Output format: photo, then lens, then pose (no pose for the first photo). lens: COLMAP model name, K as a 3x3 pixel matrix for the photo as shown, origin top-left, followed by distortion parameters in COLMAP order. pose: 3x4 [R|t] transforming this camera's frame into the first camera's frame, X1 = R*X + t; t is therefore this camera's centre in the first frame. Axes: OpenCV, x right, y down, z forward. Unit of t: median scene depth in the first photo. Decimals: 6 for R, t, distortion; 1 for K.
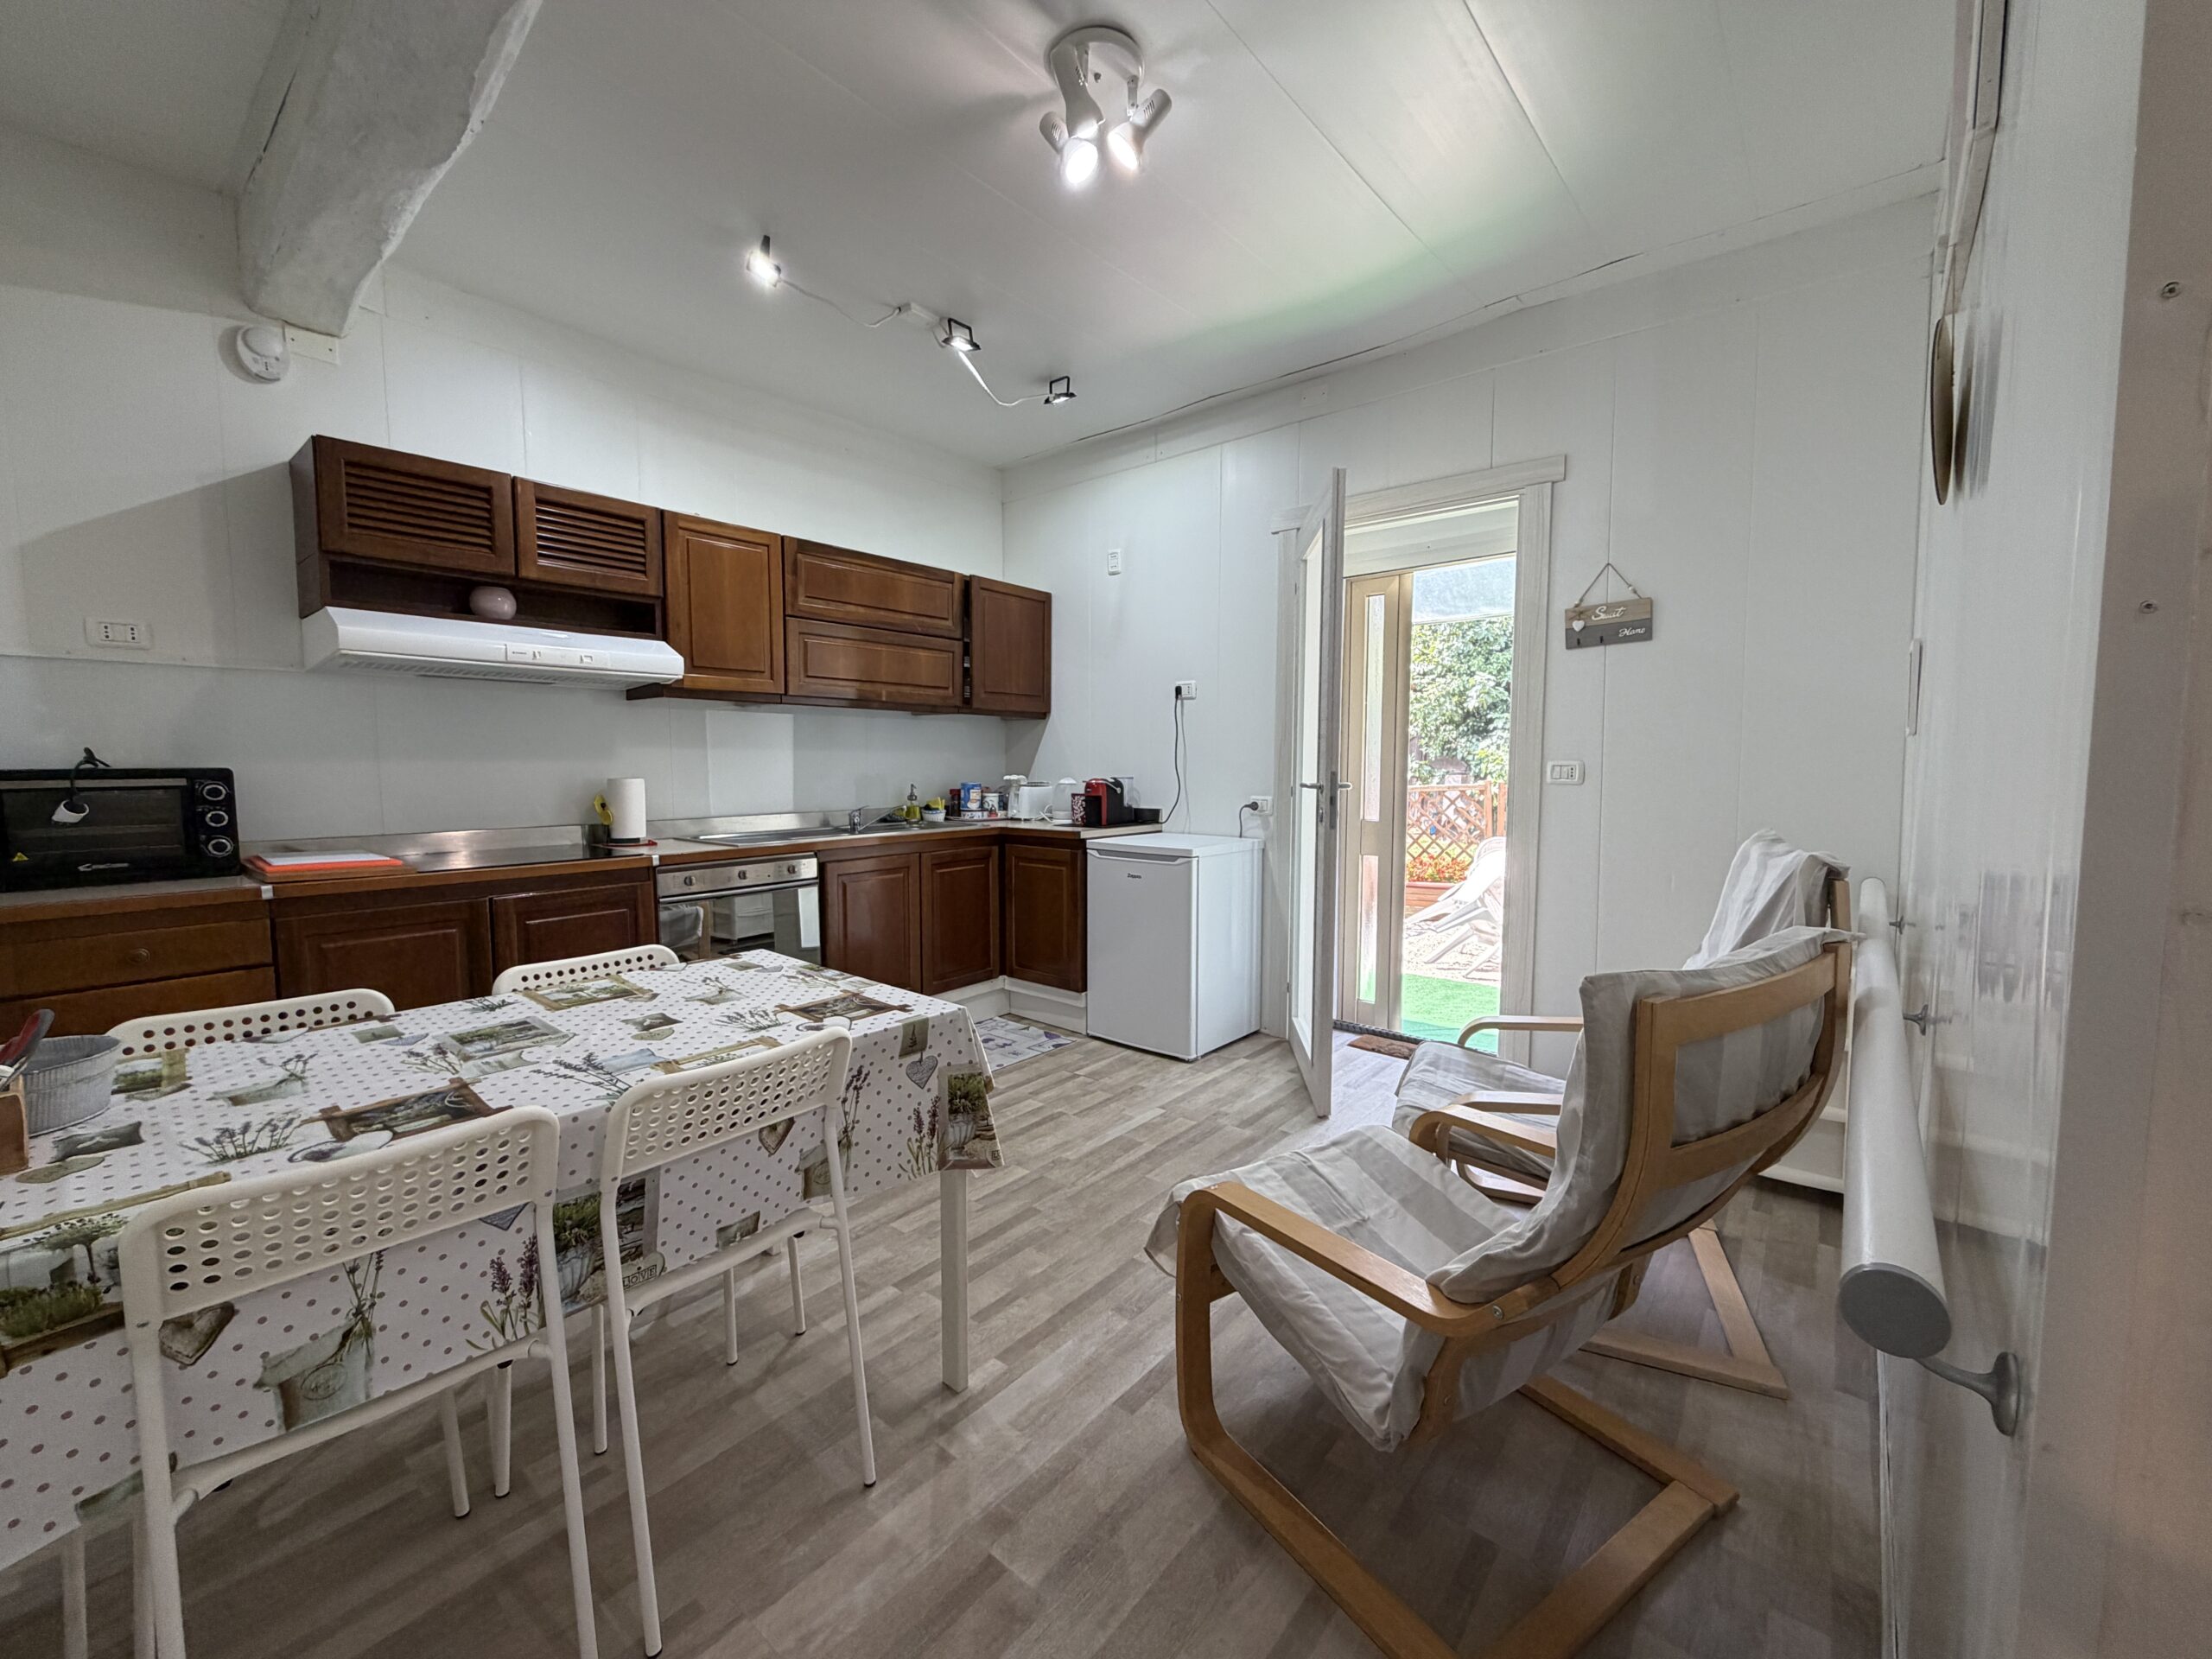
lens RADIAL K [[885.2, 0, 1099.8], [0, 885.2, 827.3], [0, 0, 1]] dist [-0.000757, 0.000301]
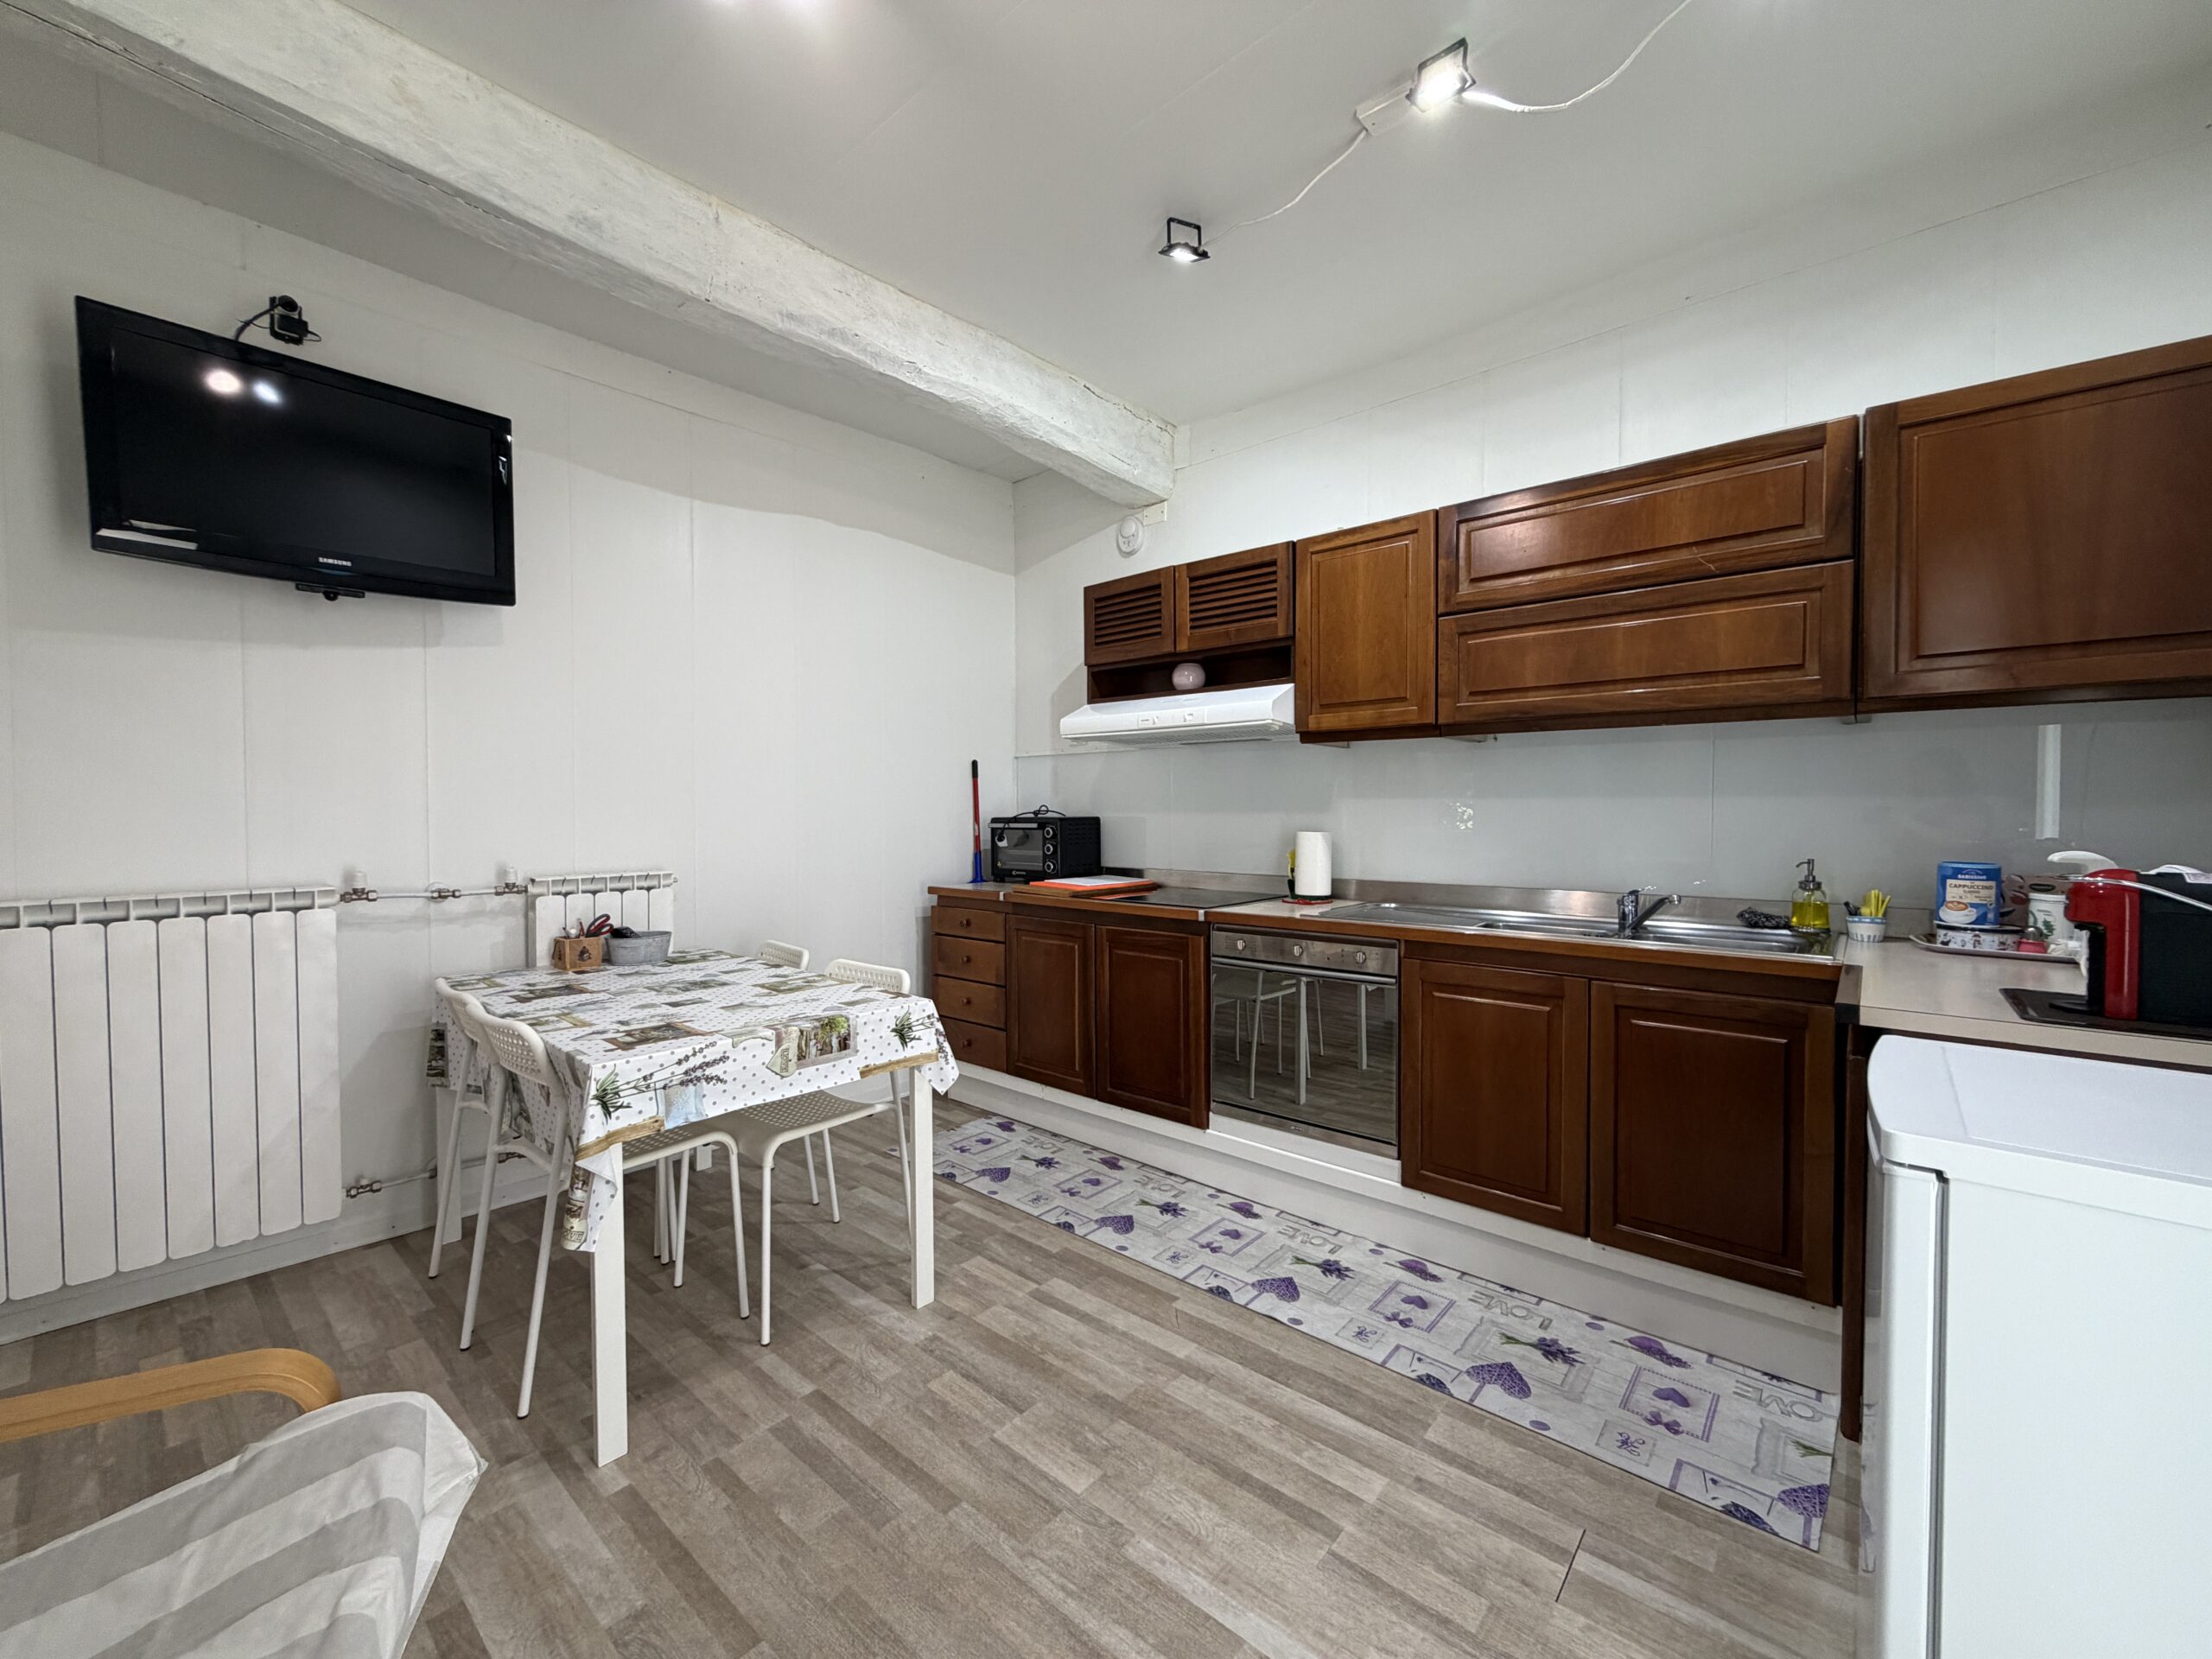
lens RADIAL K [[885.2, 0, 1099.8], [0, 885.2, 827.3], [0, 0, 1]] dist [-0.000757, 0.000301]
pose [[-0.020982, 0.017645, -0.999624, 0.445718], [-0.076380, 0.996894, 0.019200, -0.065323], [0.996858, 0.076754, -0.019569, 0.858209]]
